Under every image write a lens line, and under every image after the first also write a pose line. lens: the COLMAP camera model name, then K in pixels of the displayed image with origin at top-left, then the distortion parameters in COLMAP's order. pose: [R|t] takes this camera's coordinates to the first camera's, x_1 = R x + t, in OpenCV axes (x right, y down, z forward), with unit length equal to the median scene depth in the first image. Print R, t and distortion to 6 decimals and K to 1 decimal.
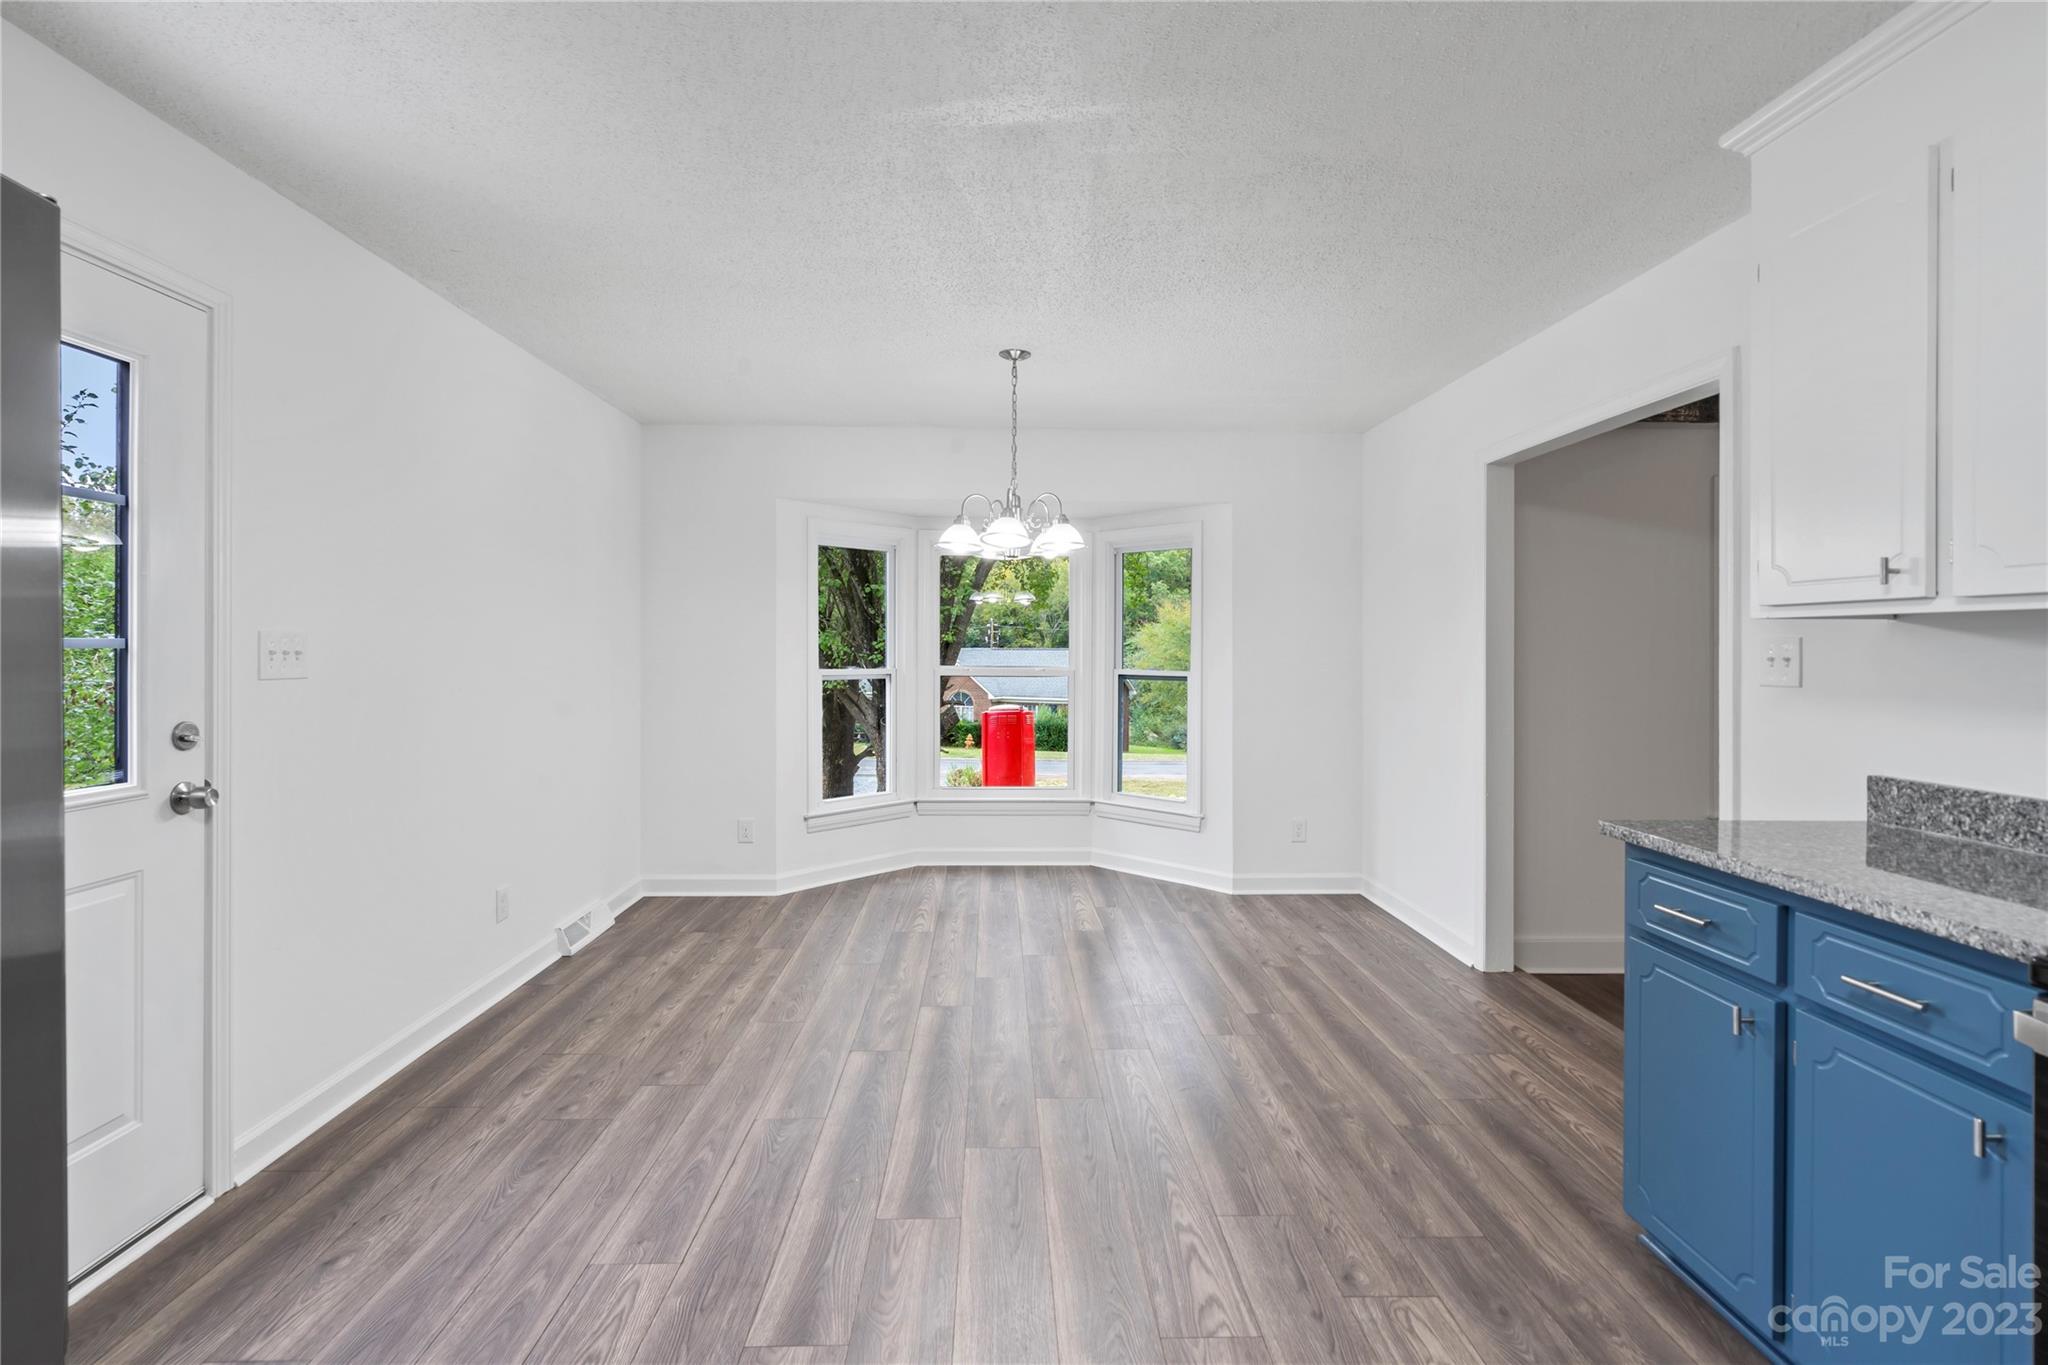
lens RADIAL K [[964.0, 0, 1019.2], [0, 964.0, 645.4], [0, 0, 1]] dist [0.001838, 0.000603]
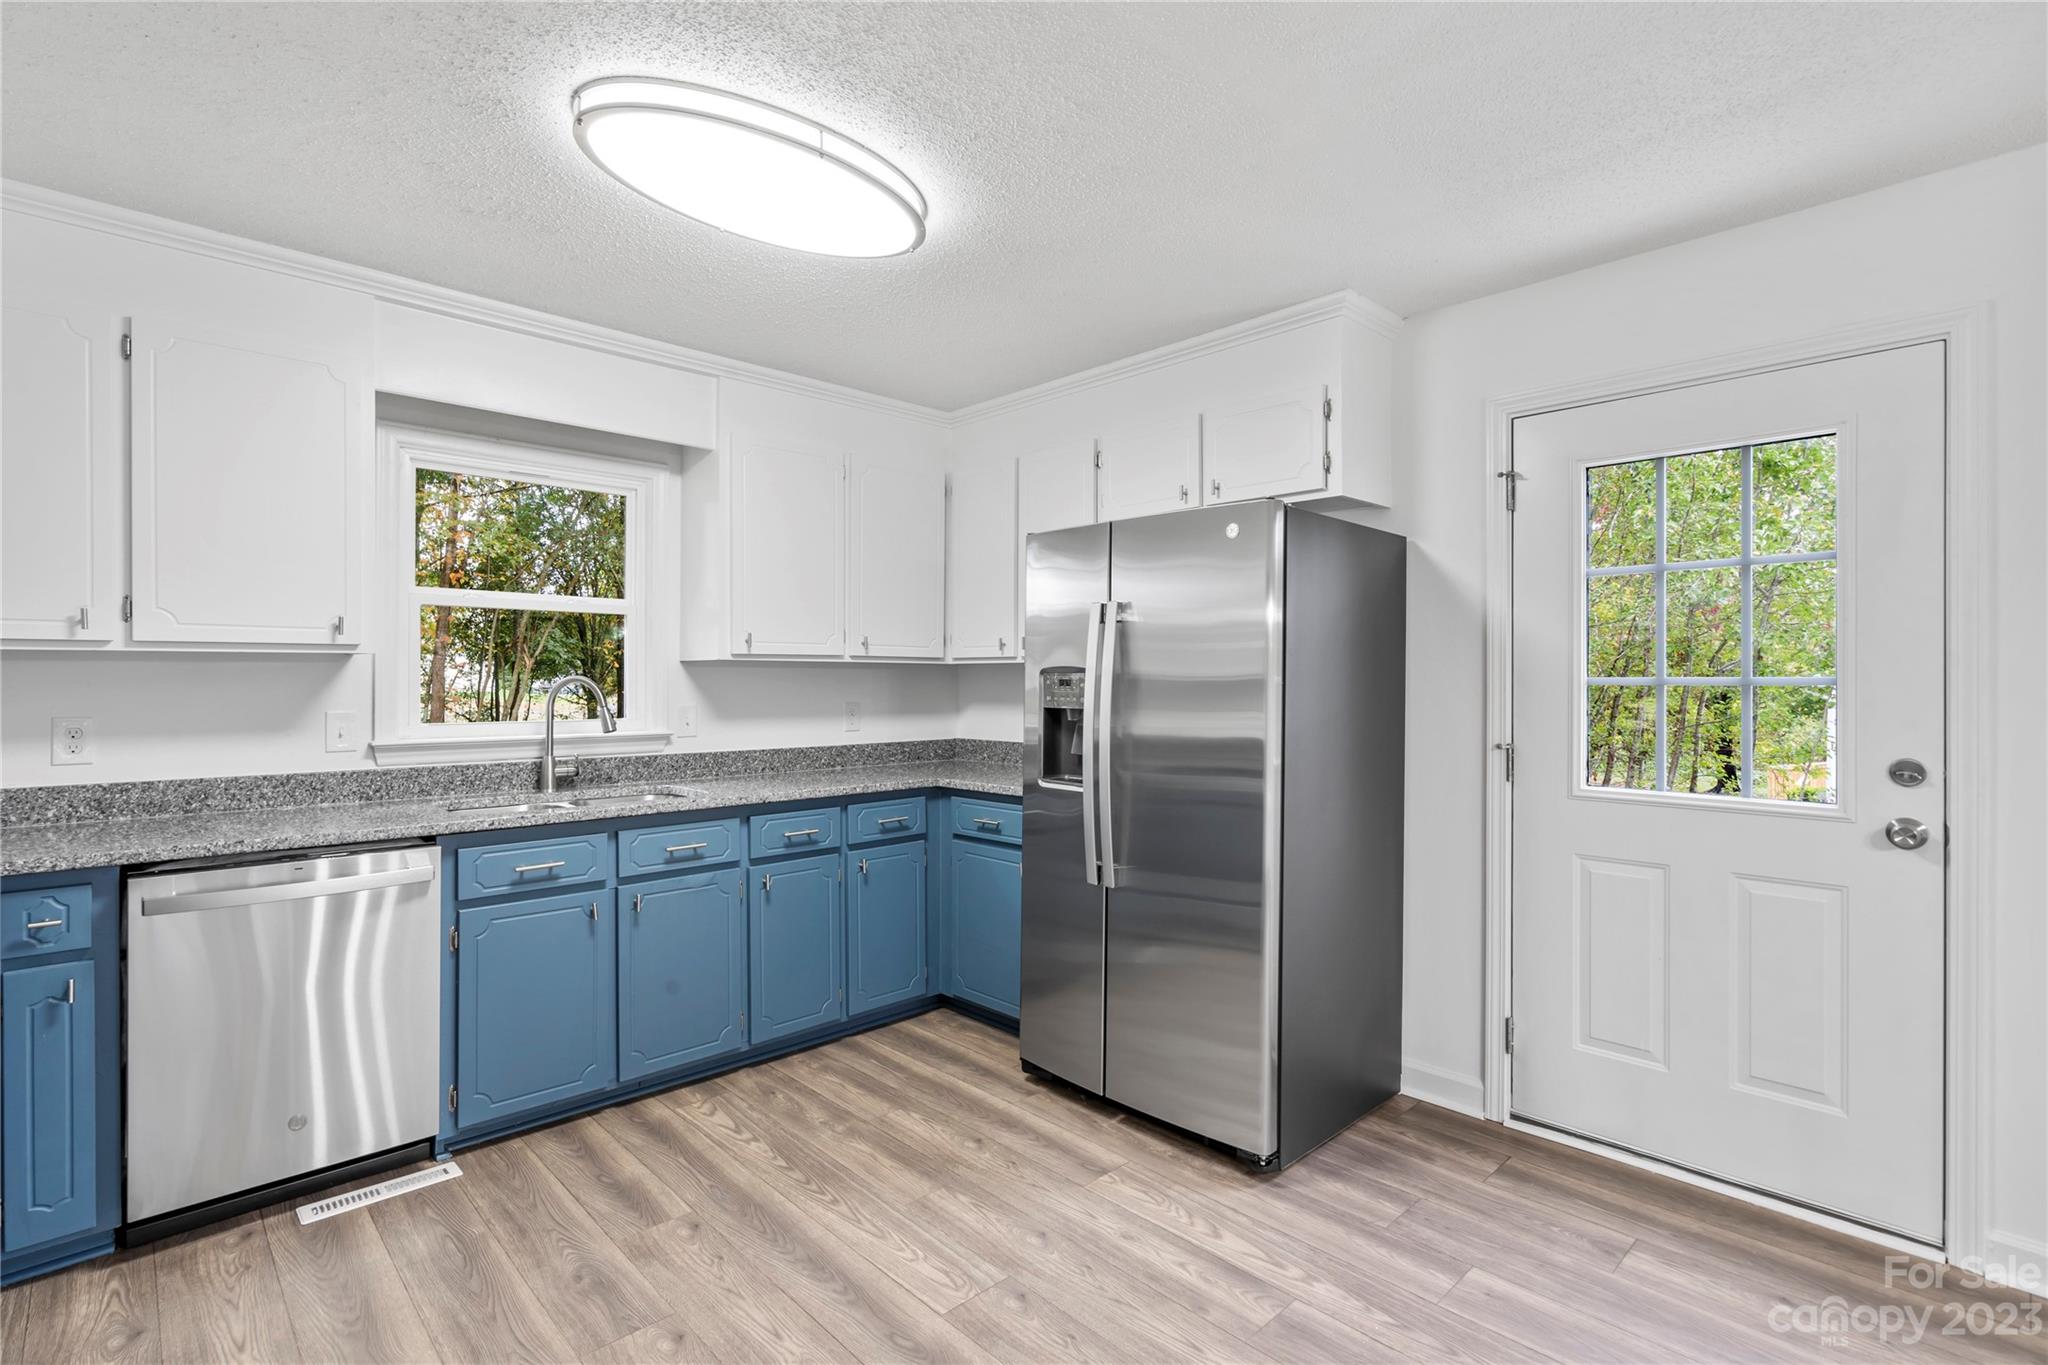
lens RADIAL K [[958.8, 0, 1013.4], [0, 958.8, 679.6], [0, 0, 1]] dist [-0.001635, 0.001189]
pose [[-0.745379, -0.004238, -0.666627, 0.325622], [-0.003611, 0.999991, -0.002320, 0.001175], [0.666631, 0.000678, -0.745387, 0.722003]]
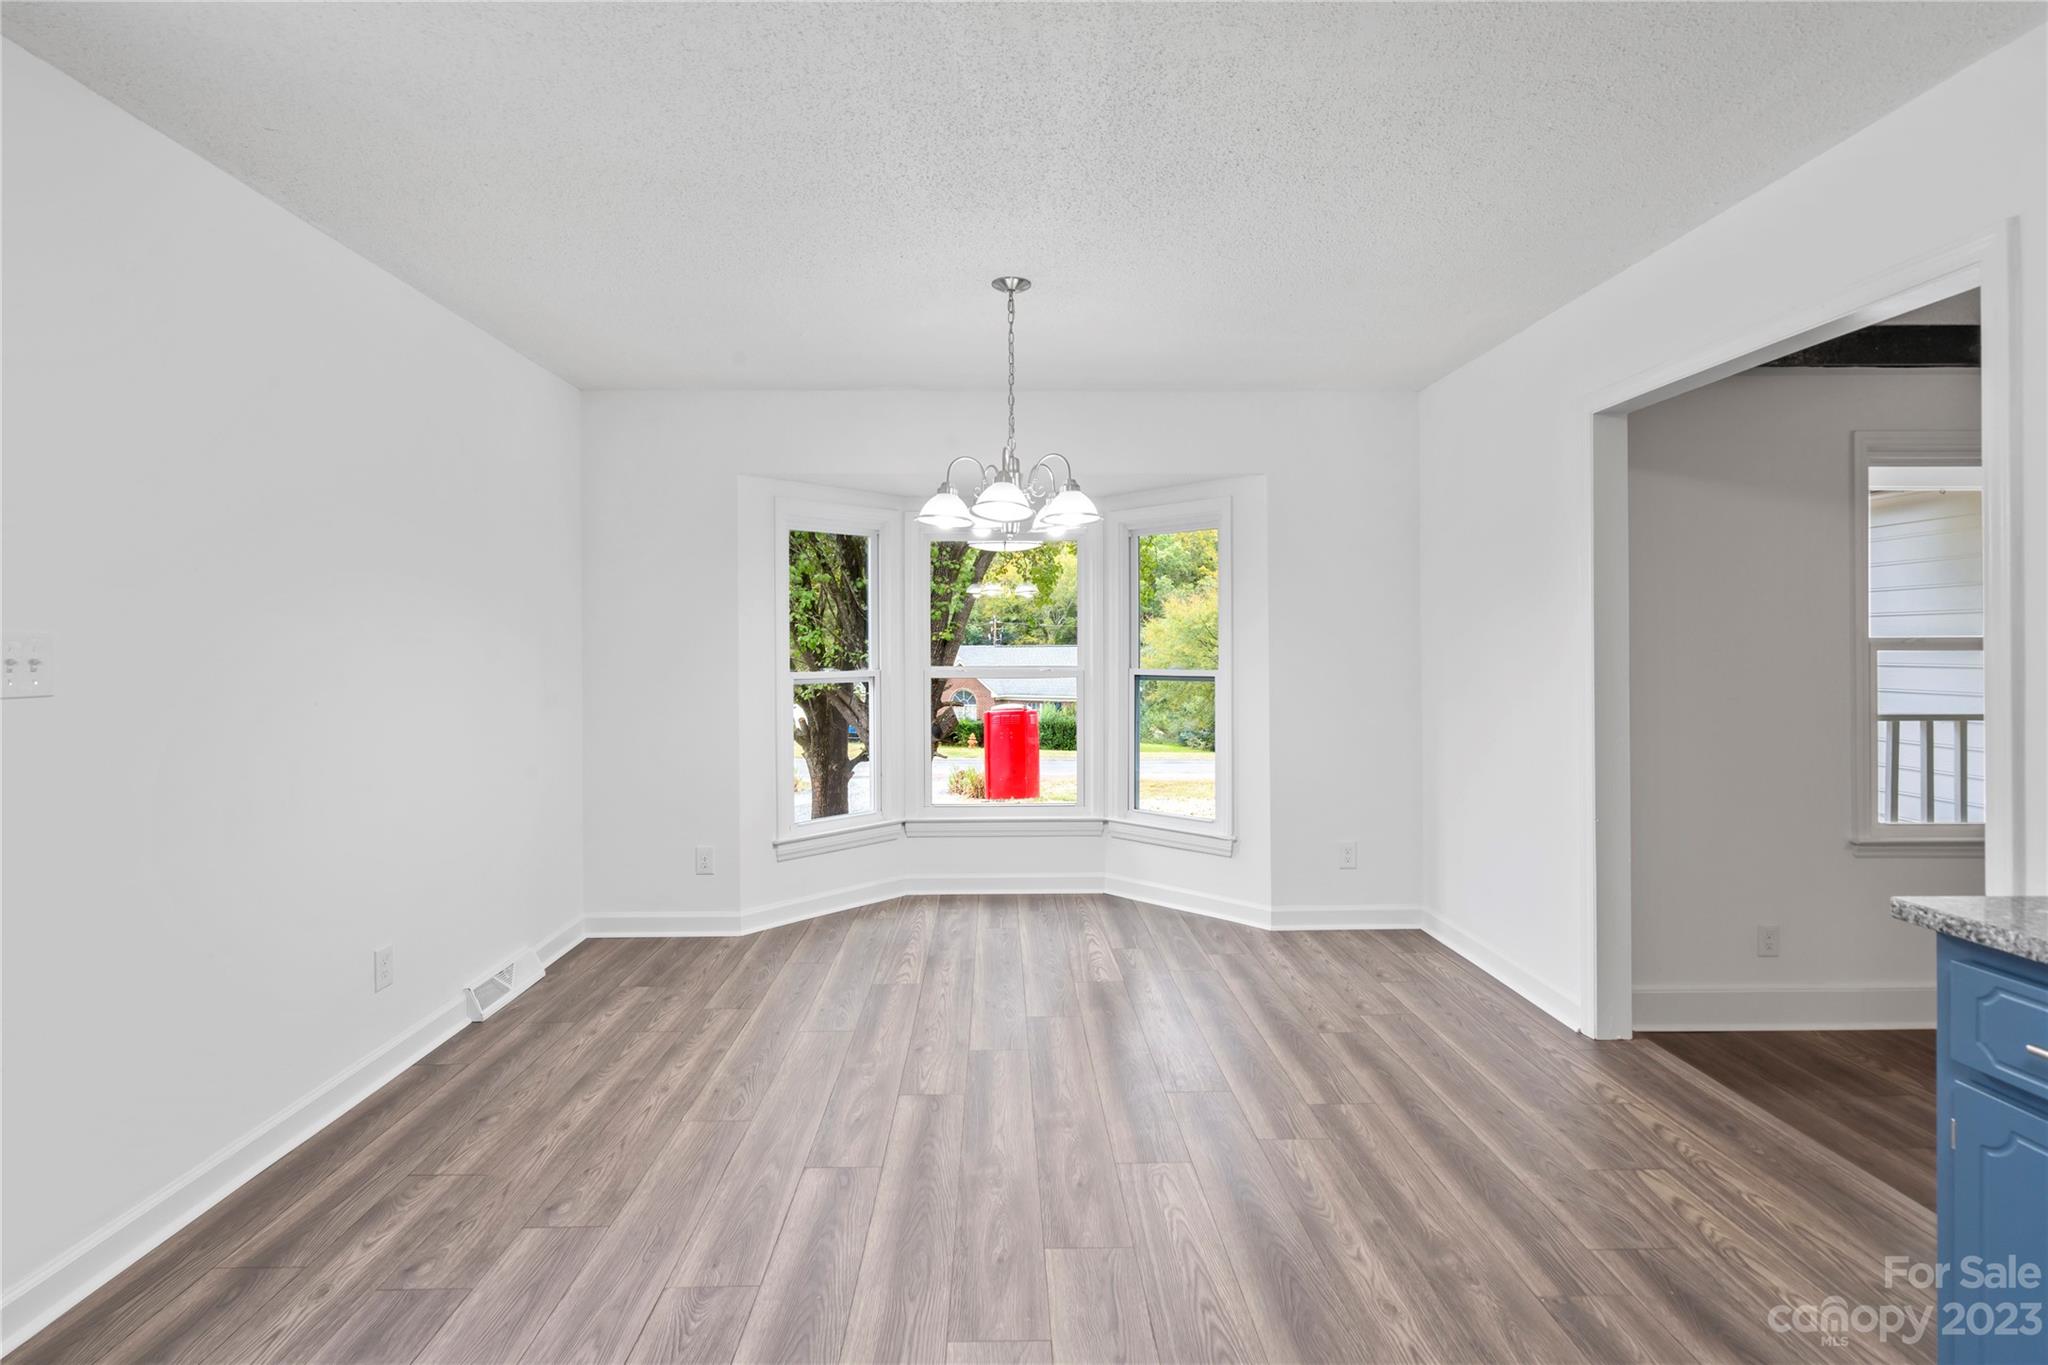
lens RADIAL K [[964.6, 0, 1009.2], [0, 964.6, 691.1], [0, 0, 1]] dist [0.001896, 0.000451]
pose [[0.999862, -0.008573, -0.014223, 0.003291], [0.009277, 0.998697, 0.050183, 0.000379], [0.013775, -0.050308, 0.998639, 0.225047]]
